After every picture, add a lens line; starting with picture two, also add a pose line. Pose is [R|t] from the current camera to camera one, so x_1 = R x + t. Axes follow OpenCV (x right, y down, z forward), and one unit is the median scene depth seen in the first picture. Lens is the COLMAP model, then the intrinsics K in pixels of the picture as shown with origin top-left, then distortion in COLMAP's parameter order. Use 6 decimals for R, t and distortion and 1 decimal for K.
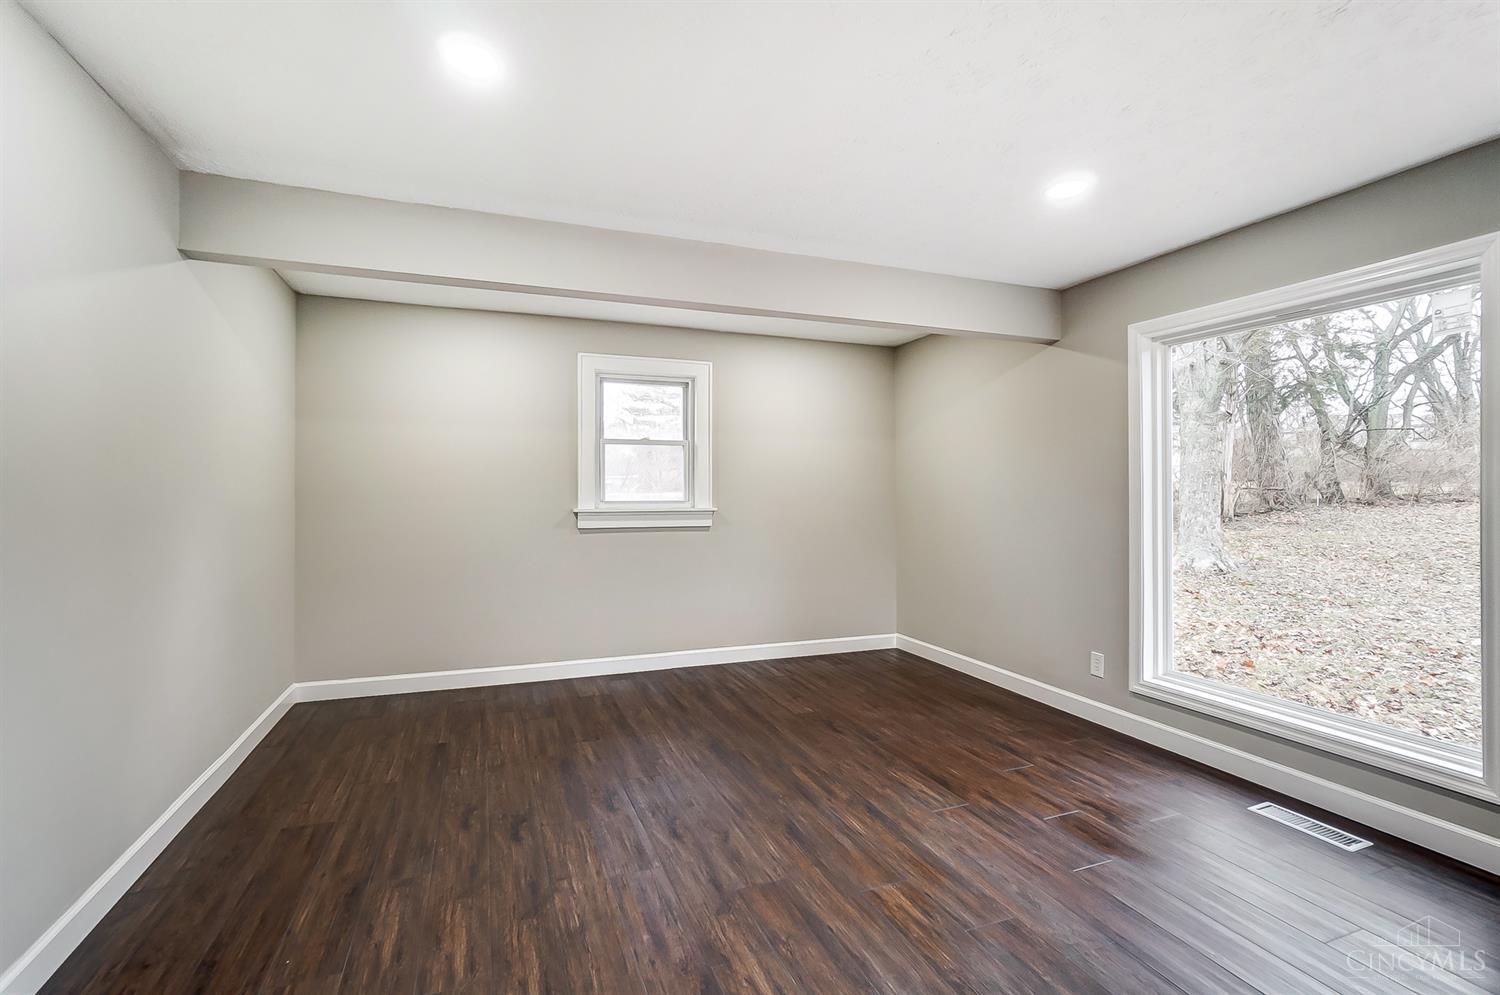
lens RADIAL K [[673.6, 0, 746.4], [0, 673.6, 489.0], [0, 0, 1]] dist [-0.065031, 0.028914]
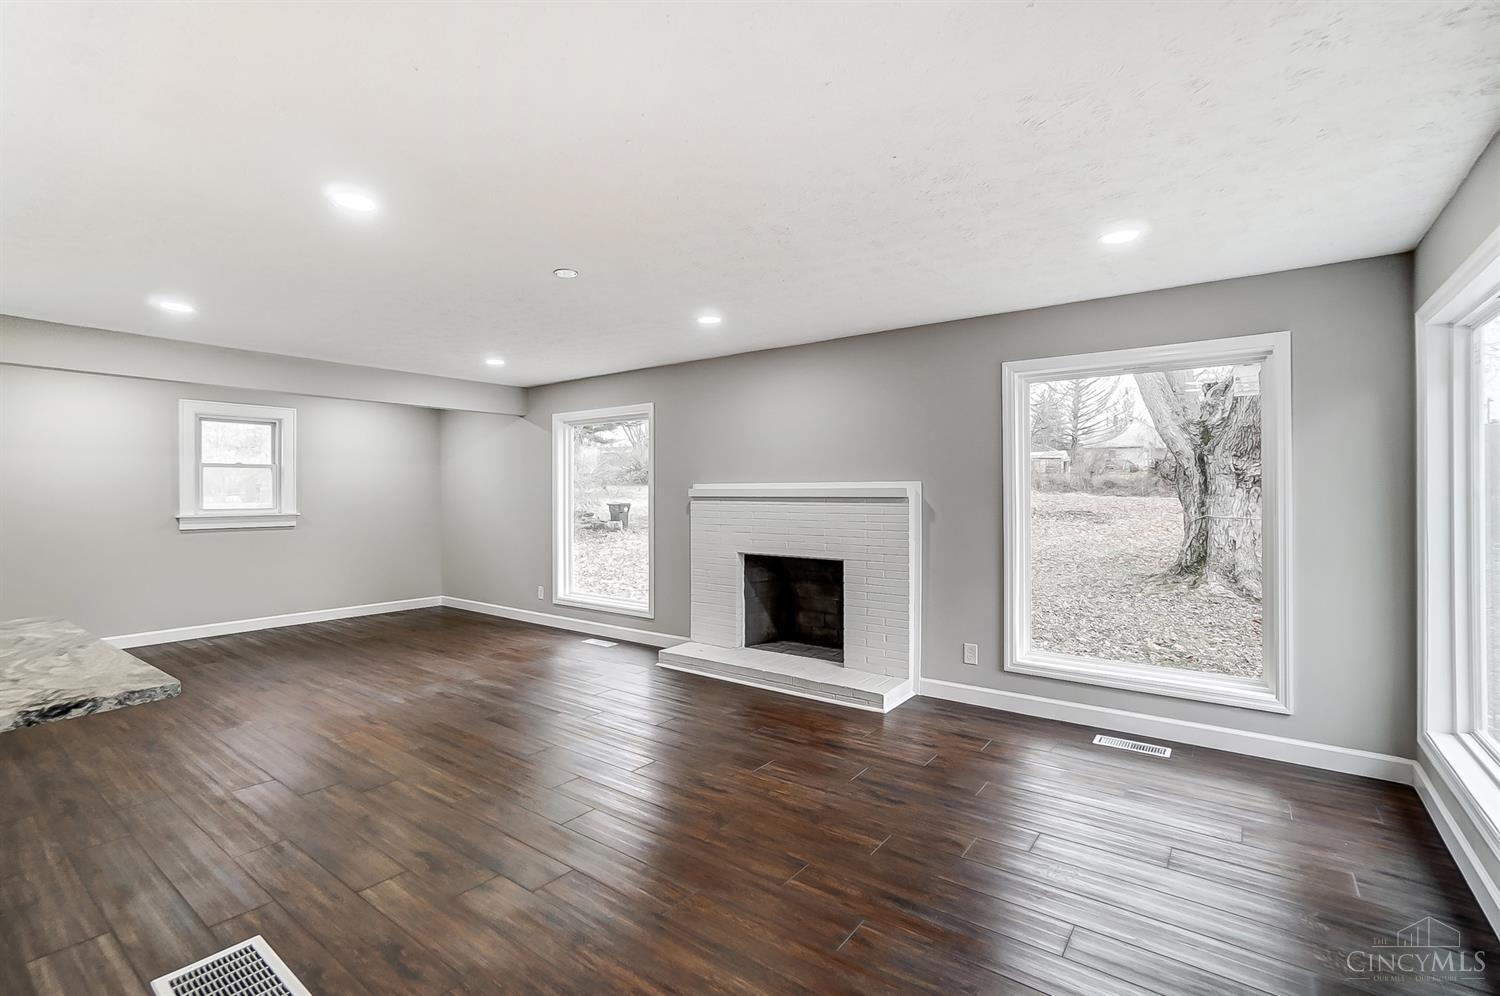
lens RADIAL K [[673.6, 0, 746.4], [0, 673.6, 489.5], [0, 0, 1]] dist [-0.065031, 0.028914]
pose [[0.843009, -0.000904, 0.537898, 0.003682], [0.002172, 0.999996, -0.001723, -0.016962], [-0.537895, 0.002621, 0.843008, -0.694722]]
